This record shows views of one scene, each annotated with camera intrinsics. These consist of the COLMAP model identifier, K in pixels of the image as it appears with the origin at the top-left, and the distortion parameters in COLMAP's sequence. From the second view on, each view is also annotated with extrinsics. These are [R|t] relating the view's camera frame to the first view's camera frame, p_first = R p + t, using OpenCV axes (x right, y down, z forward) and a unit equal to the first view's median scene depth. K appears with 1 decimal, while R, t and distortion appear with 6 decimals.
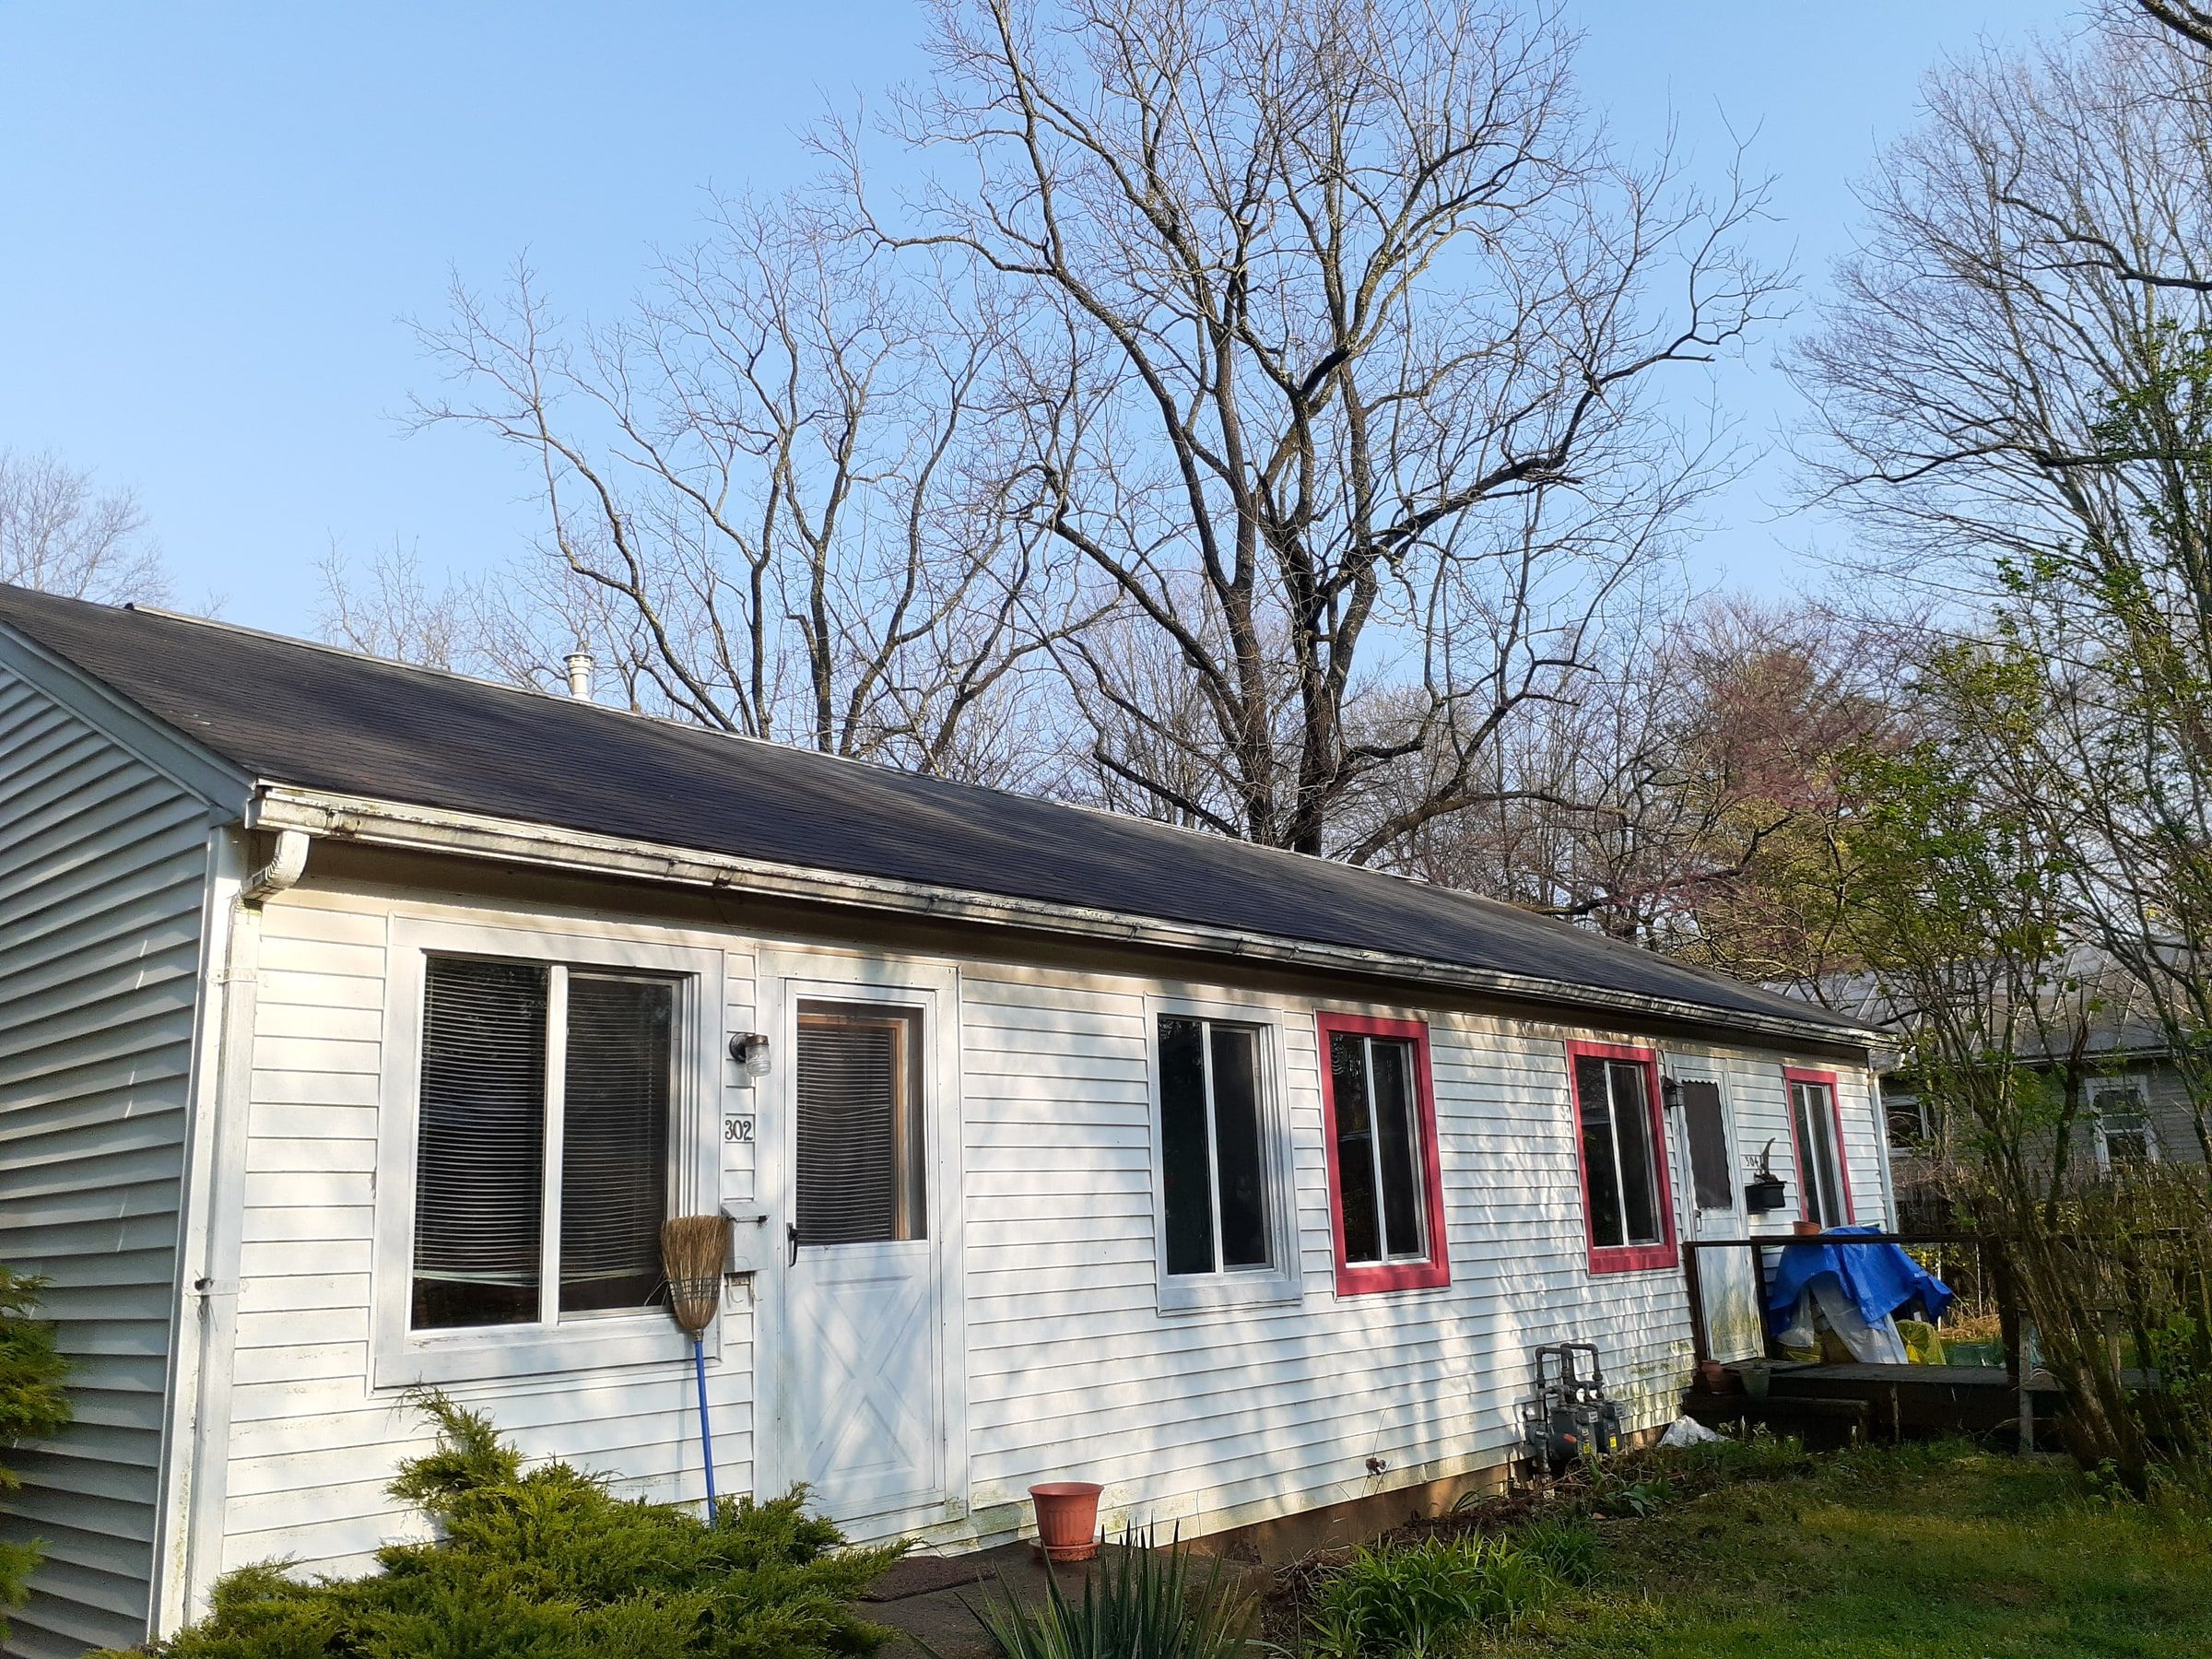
lens RADIAL K [[1811.9, 0, 1106.0], [0, 1811.9, 829.5], [0, 0, 1]] dist [0.074528, -0.139940]
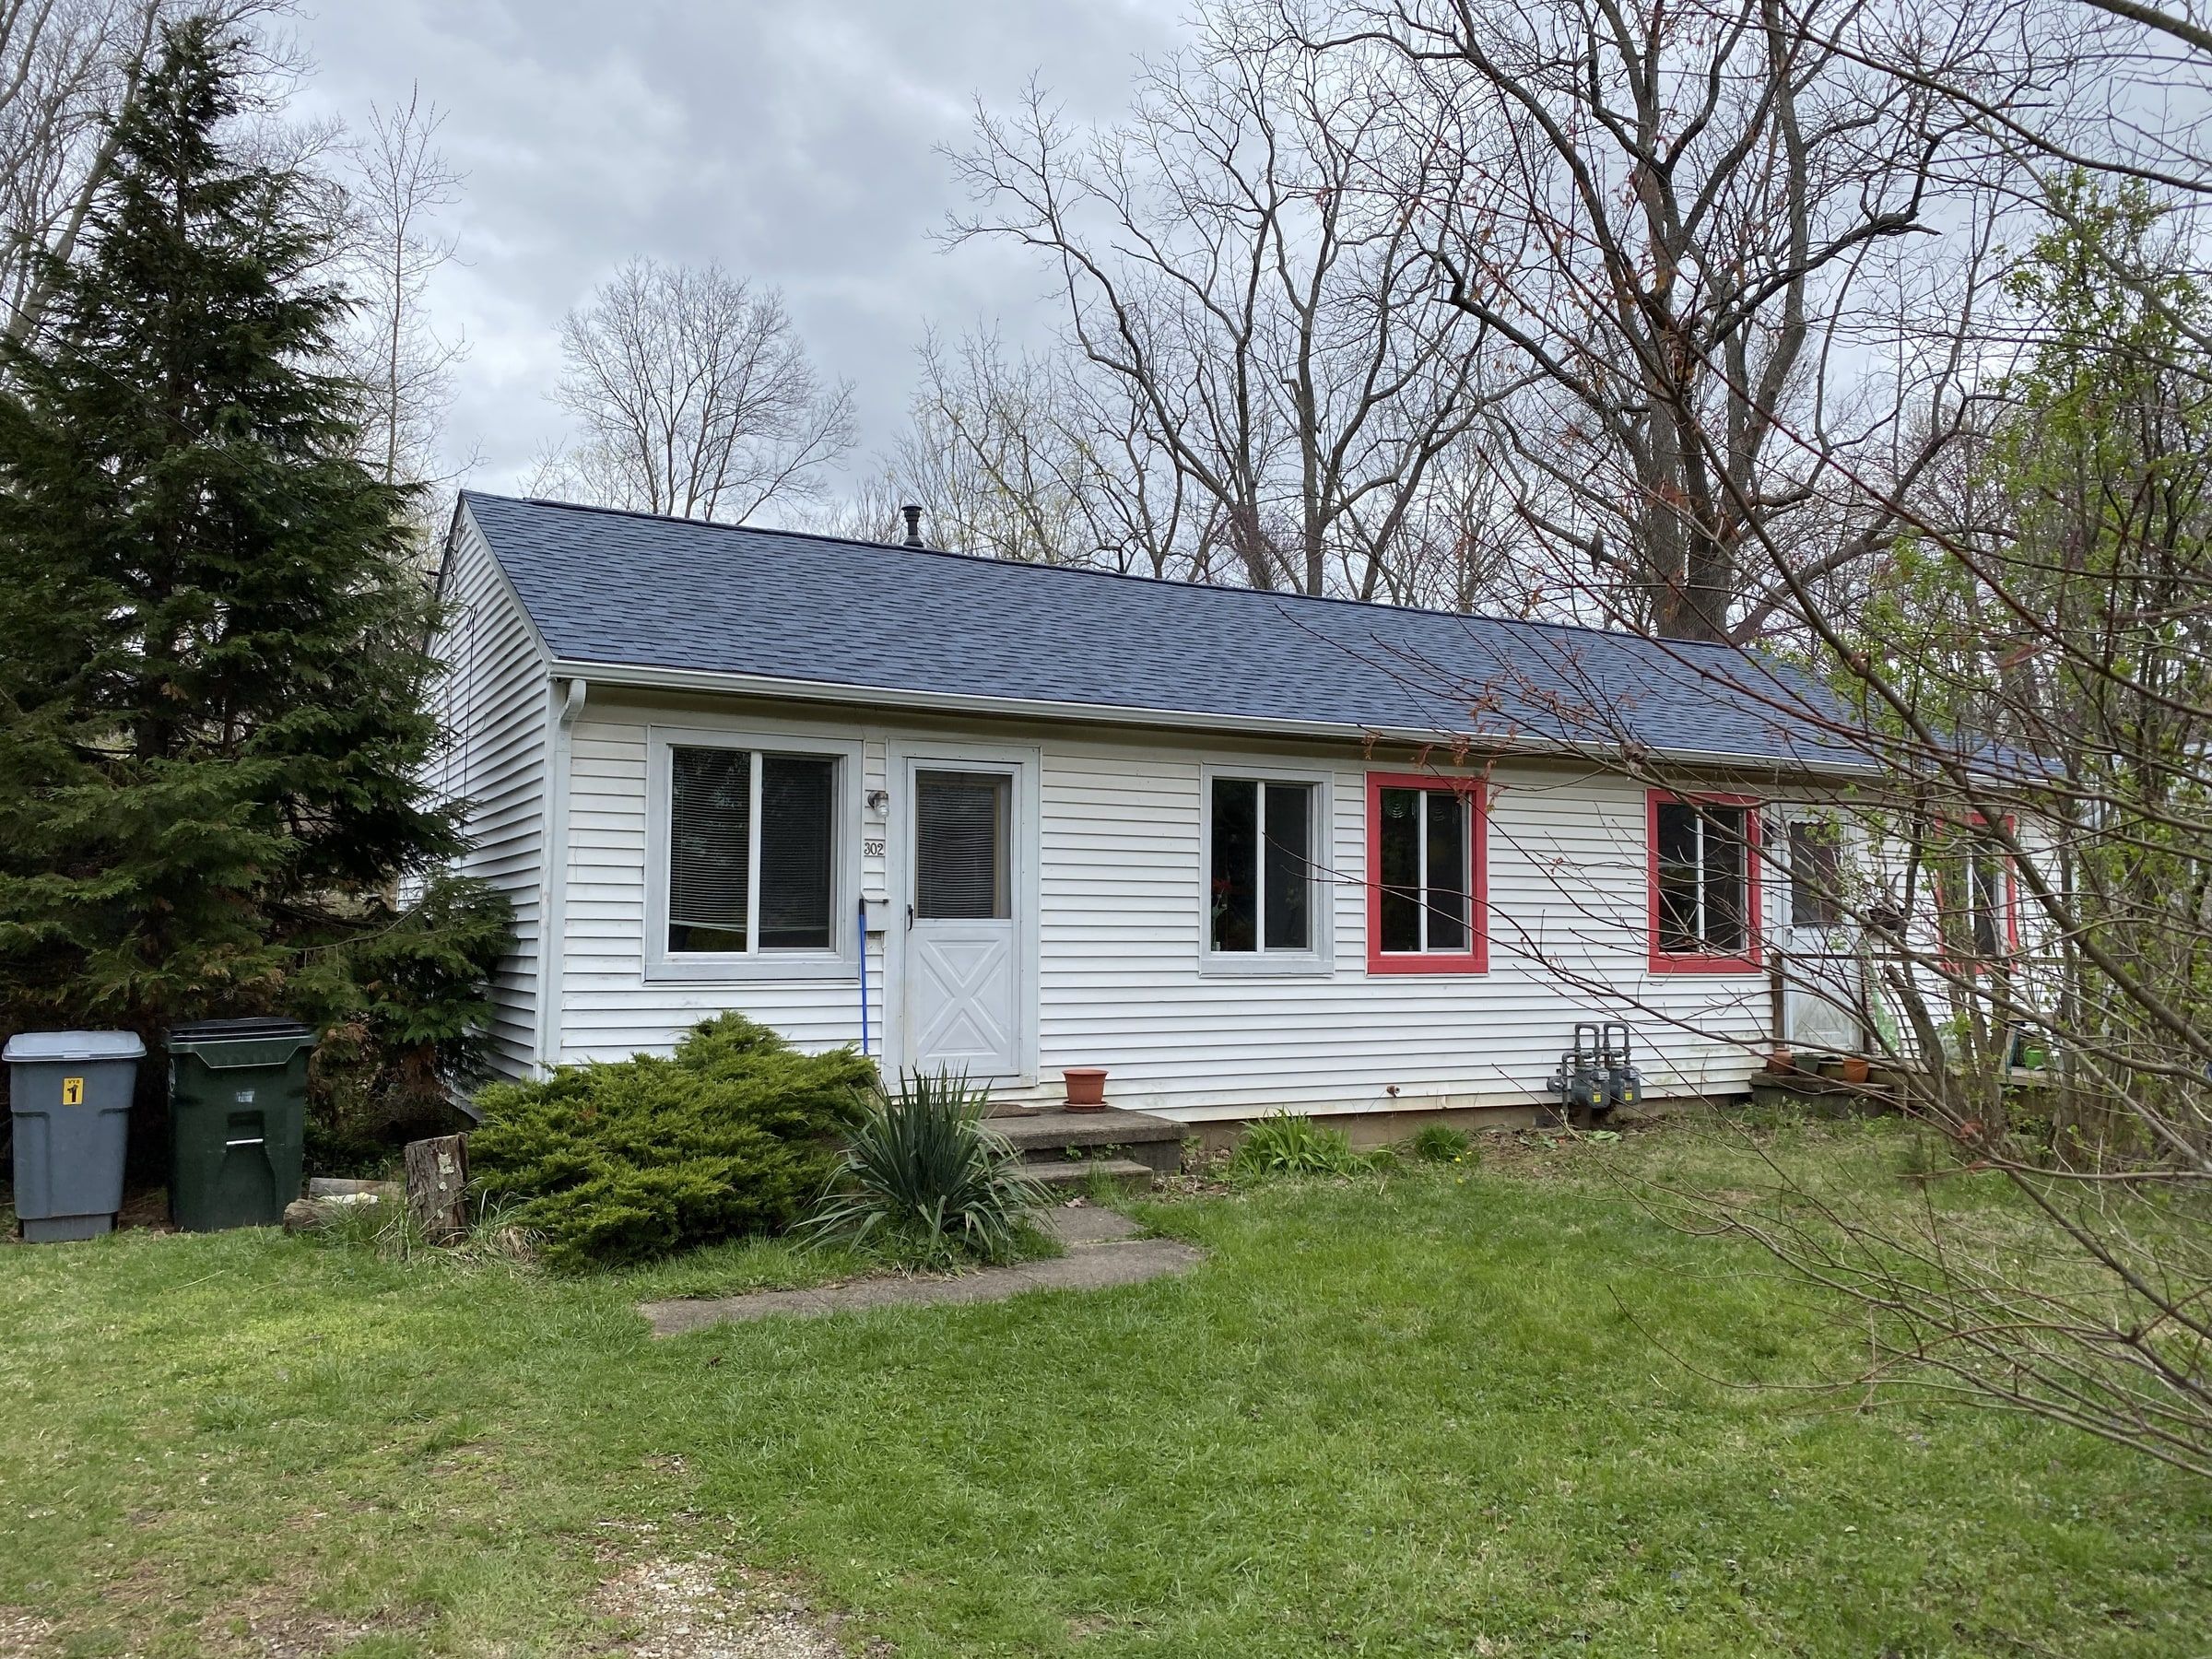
lens RADIAL K [[1722.8, 0, 1106.0], [0, 1722.8, 829.5], [0, 0, 1]] dist [0.062544, -0.102865]
pose [[0.942560, 0.024594, -0.333130, 0.402746], [0.029371, 0.987322, 0.155992, -0.070792], [0.332743, -0.156816, 0.929887, -0.302430]]
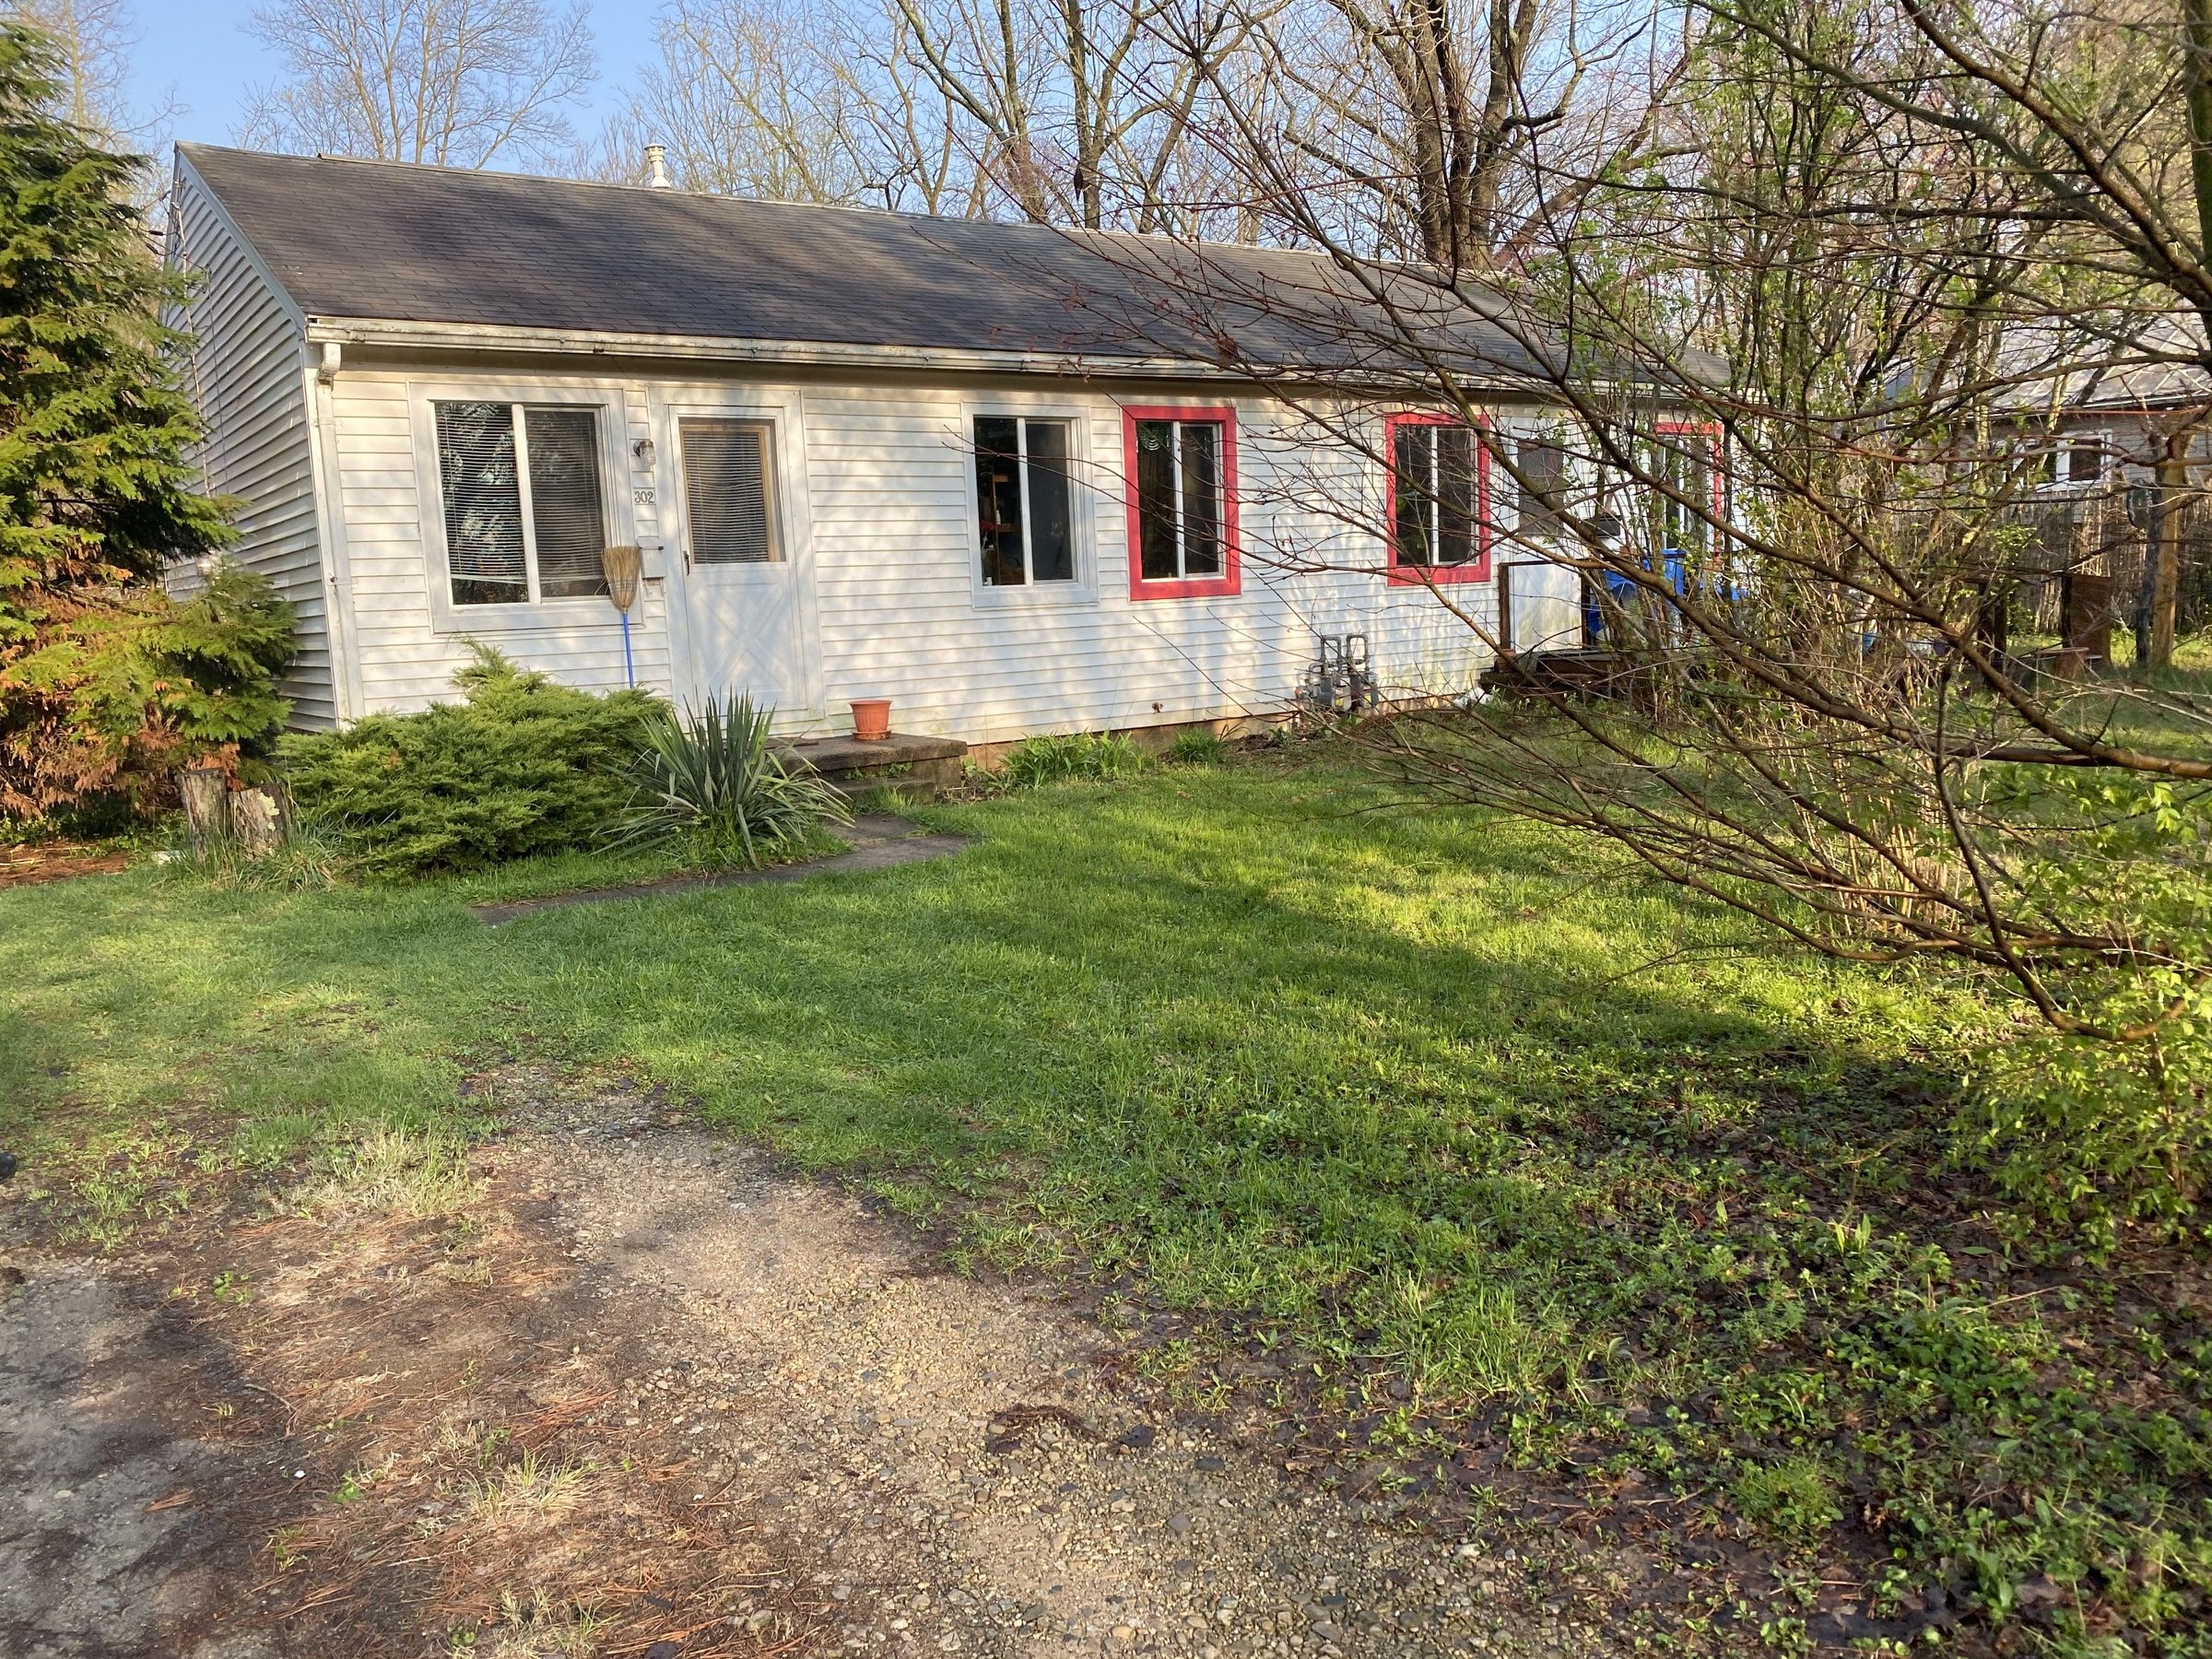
lens RADIAL K [[1673.8, 0, 1106.0], [0, 1673.8, 829.5], [0, 0, 1]] dist [0.095690, -0.218233]
pose [[0.975501, 0.028880, -0.218092, 0.444990], [0.052096, 0.932825, 0.356543, -0.067555], [0.213739, -0.359170, 0.908467, -0.359546]]
